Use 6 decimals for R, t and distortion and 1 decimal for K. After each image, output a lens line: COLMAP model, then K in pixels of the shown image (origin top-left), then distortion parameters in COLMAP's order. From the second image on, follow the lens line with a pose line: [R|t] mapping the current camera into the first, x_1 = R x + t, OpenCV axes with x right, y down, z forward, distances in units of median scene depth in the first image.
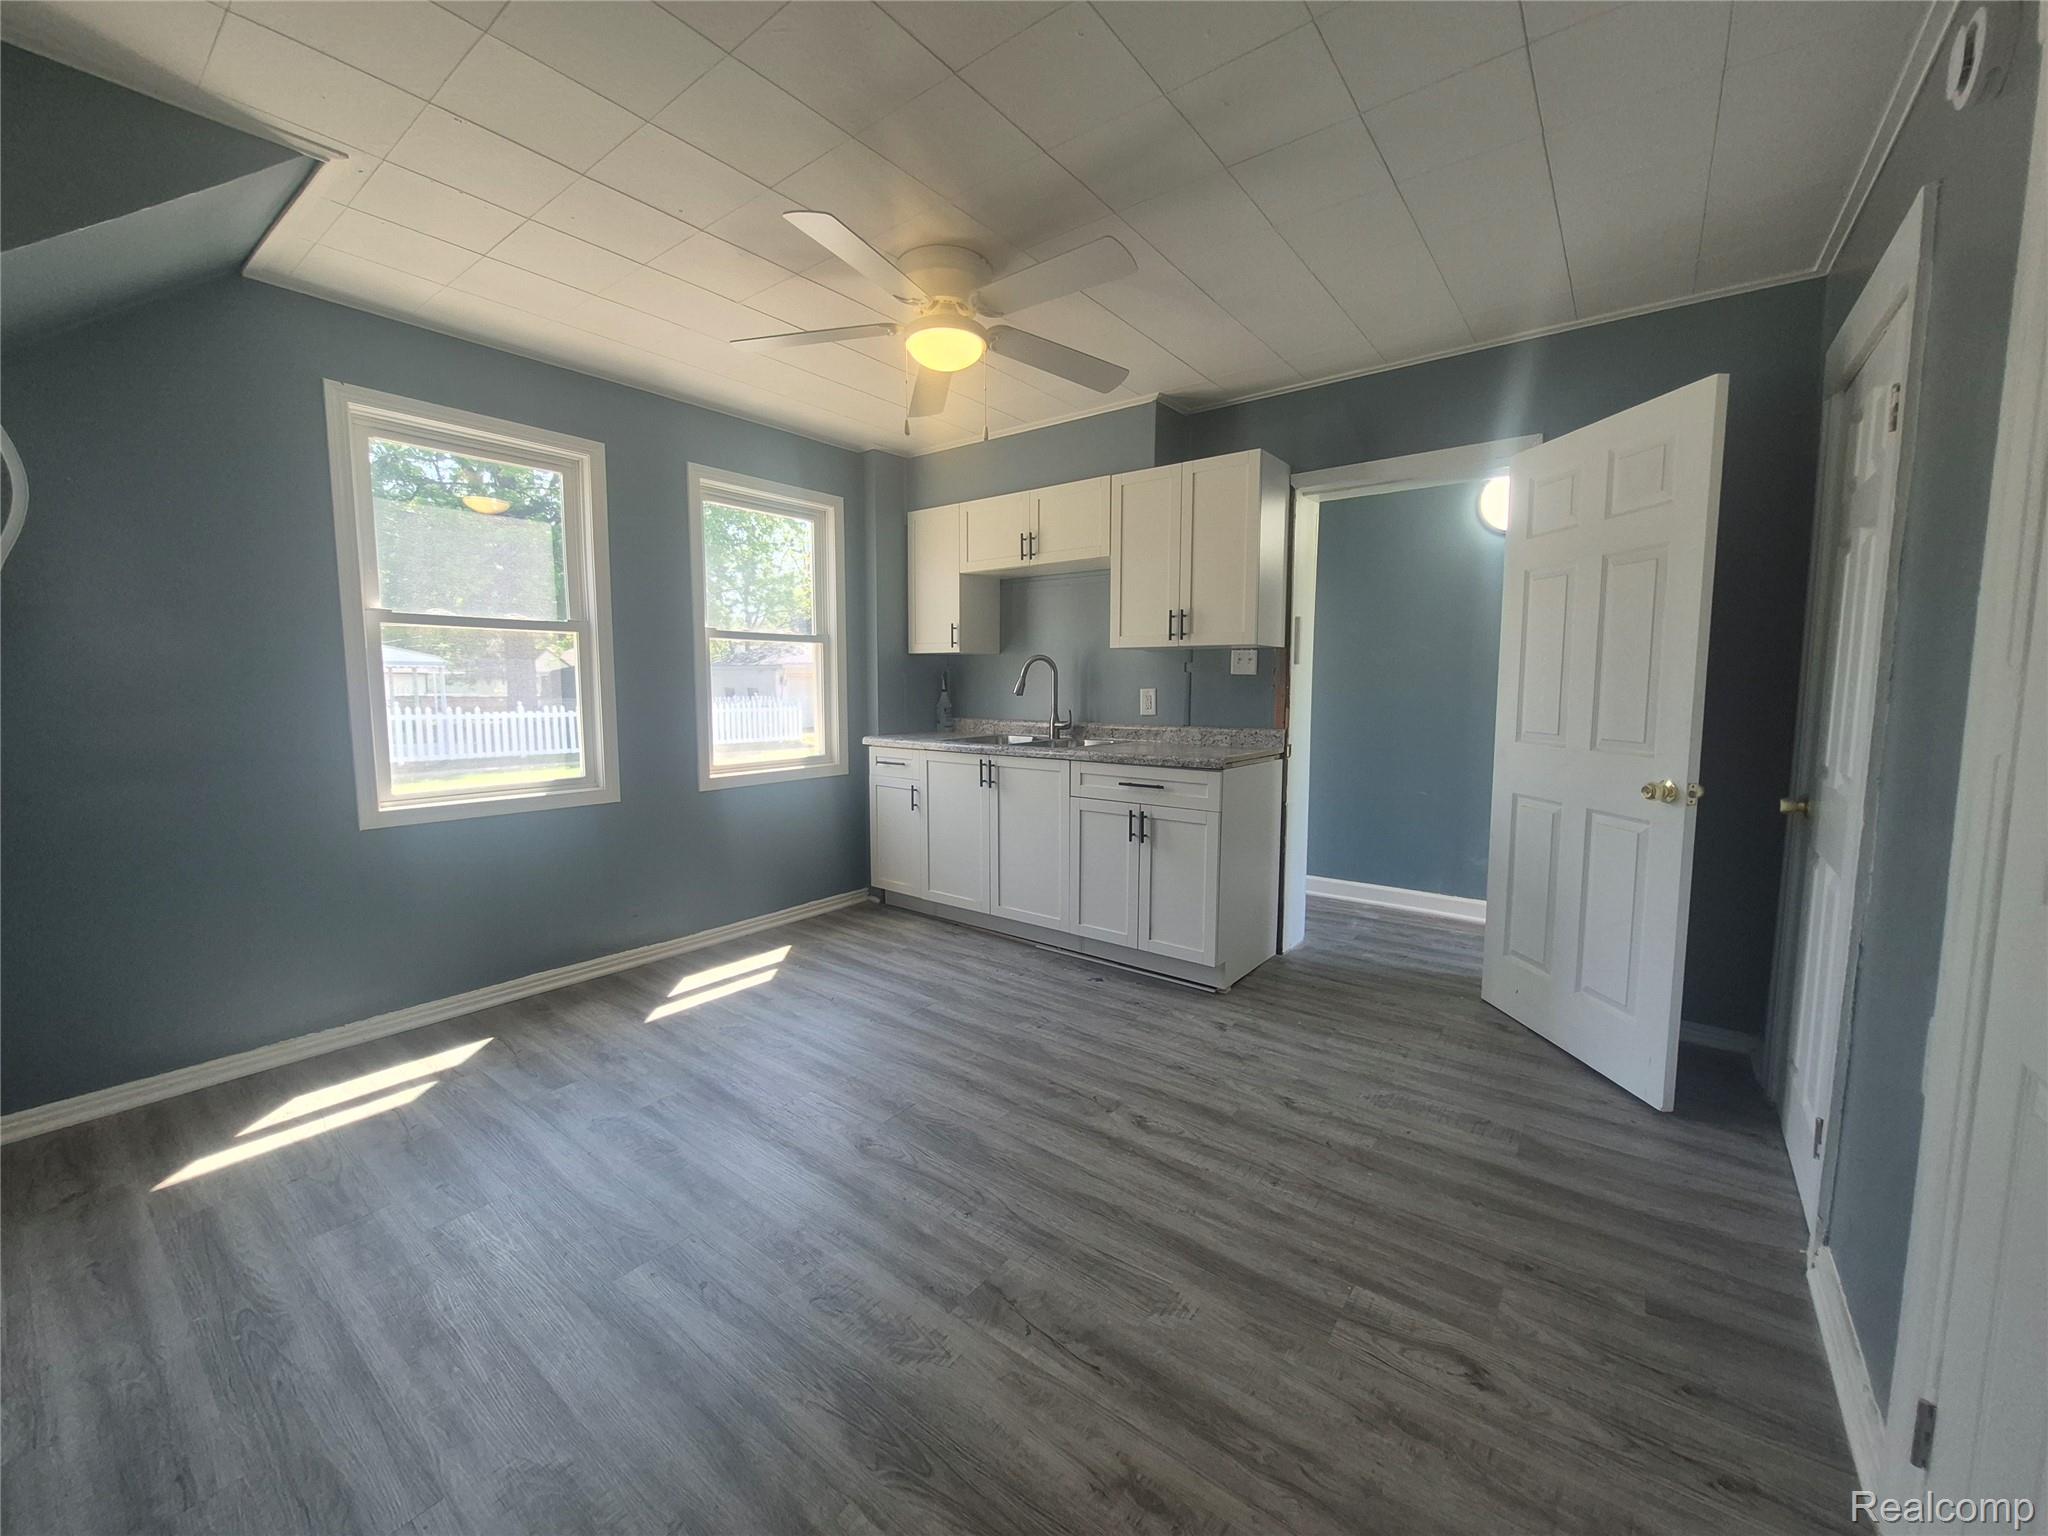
lens RADIAL K [[812.2, 0, 1023.4], [0, 812.2, 764.5], [0, 0, 1]] dist [-0.004211, -0.000615]
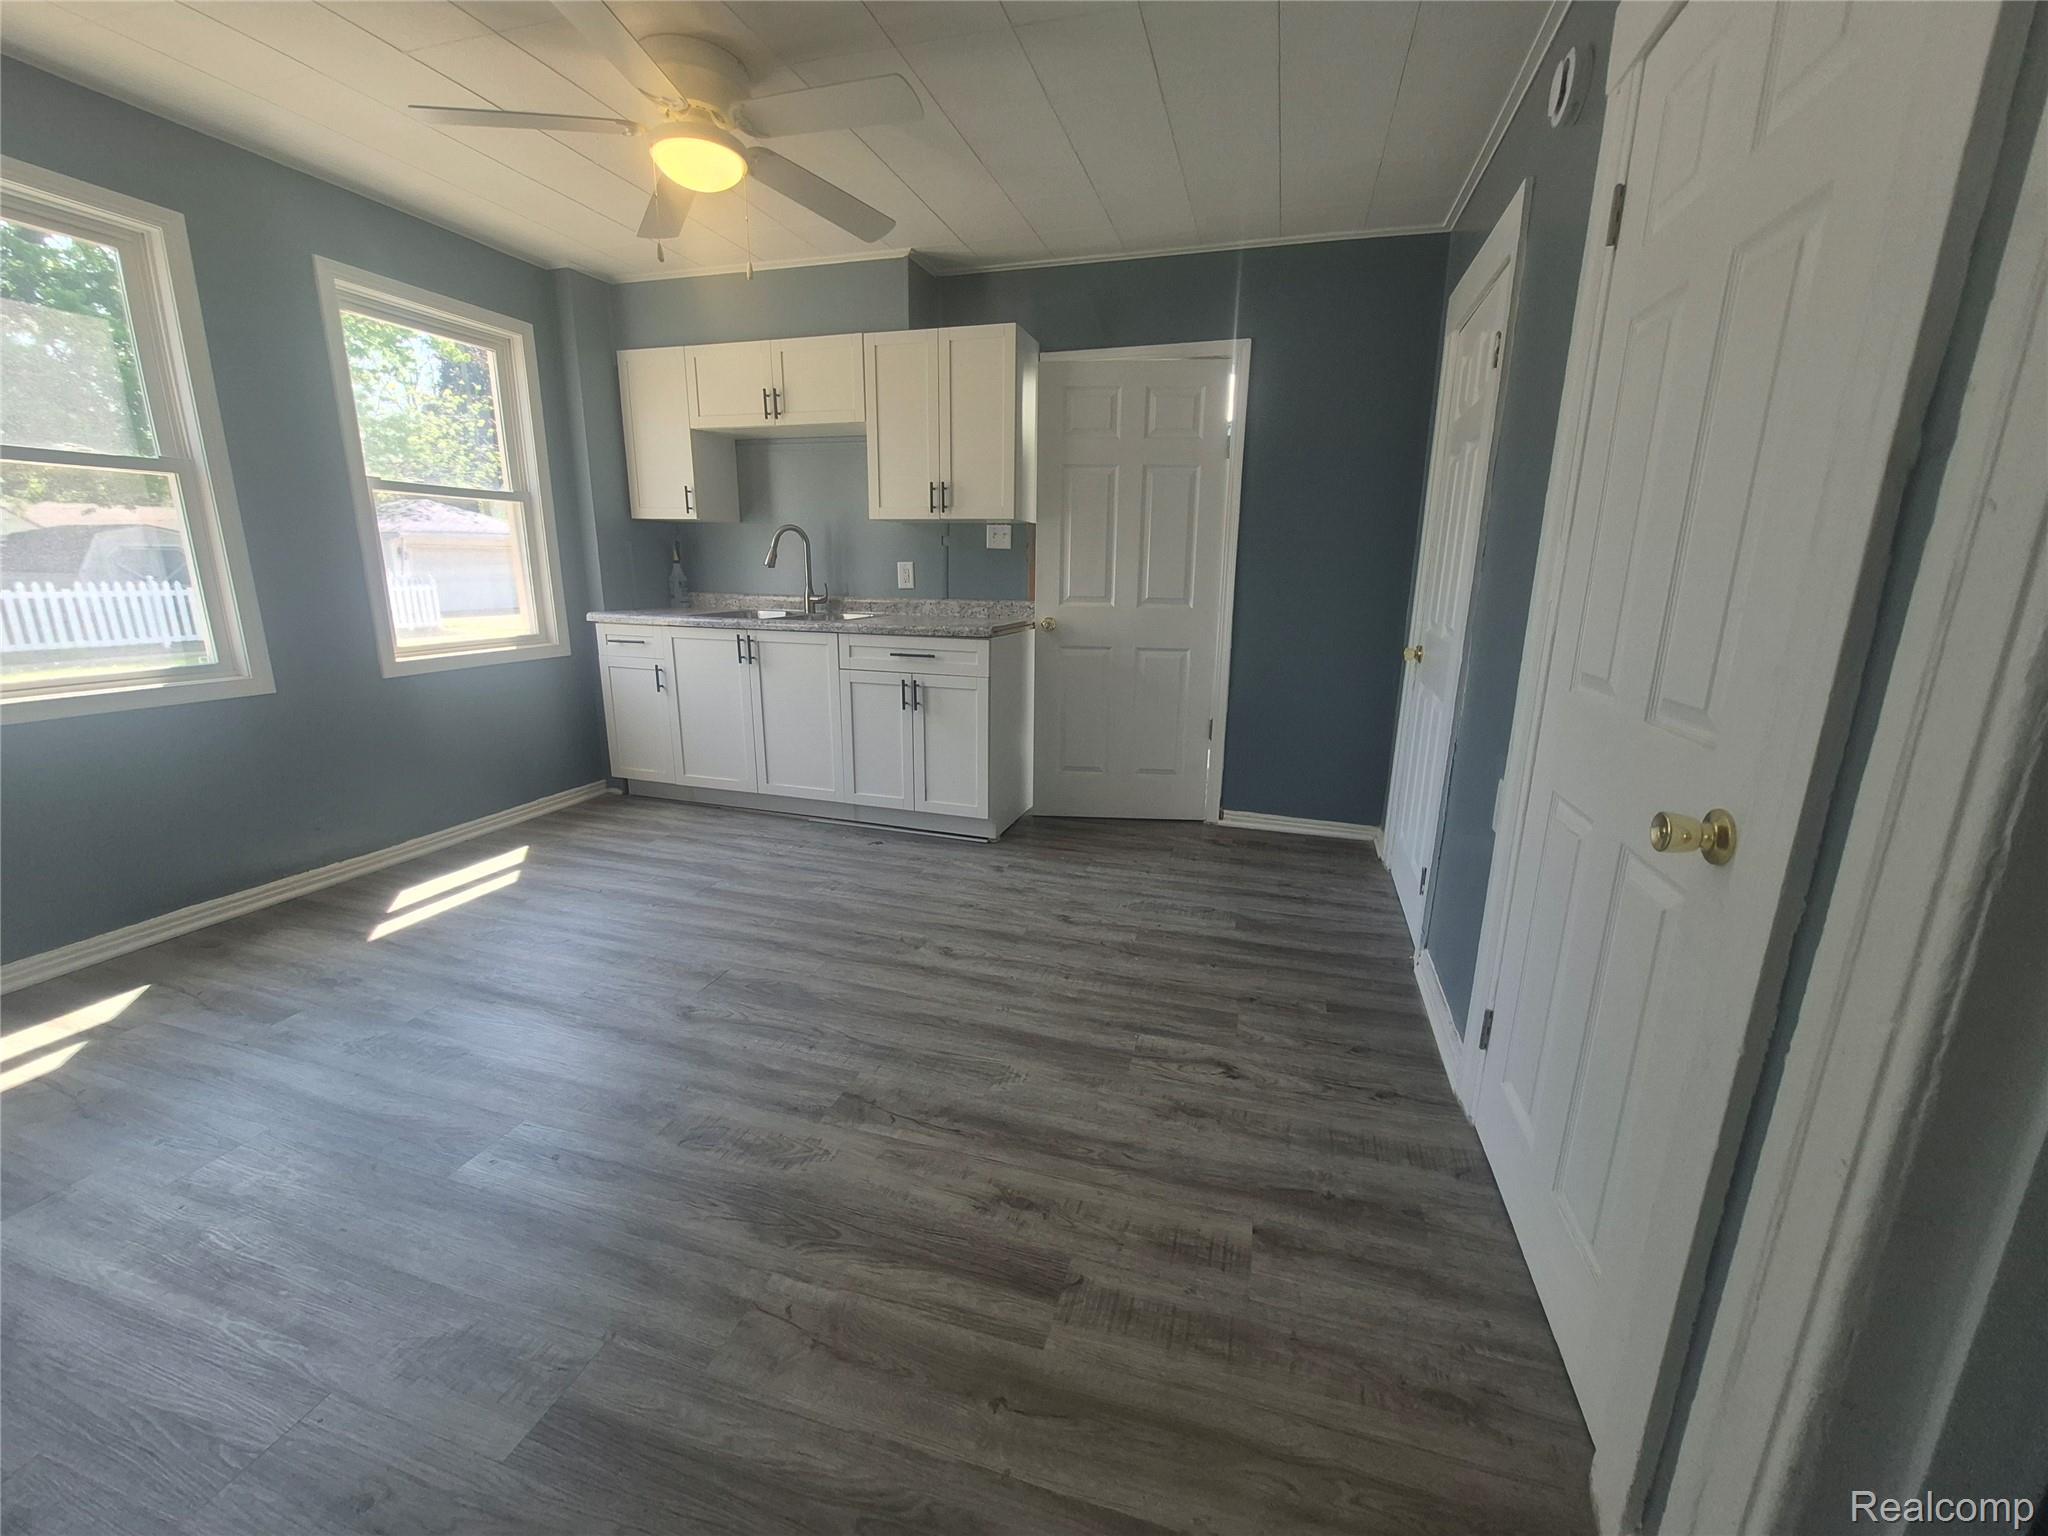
lens RADIAL K [[812.2, 0, 1034.9], [0, 812.2, 766.7], [0, 0, 1]] dist [-0.004211, -0.000615]
pose [[0.933941, -0.070918, 0.350321, -0.103805], [0.019968, 0.988941, 0.146962, 0.021106], [-0.356869, -0.130259, 0.925028, -0.045490]]
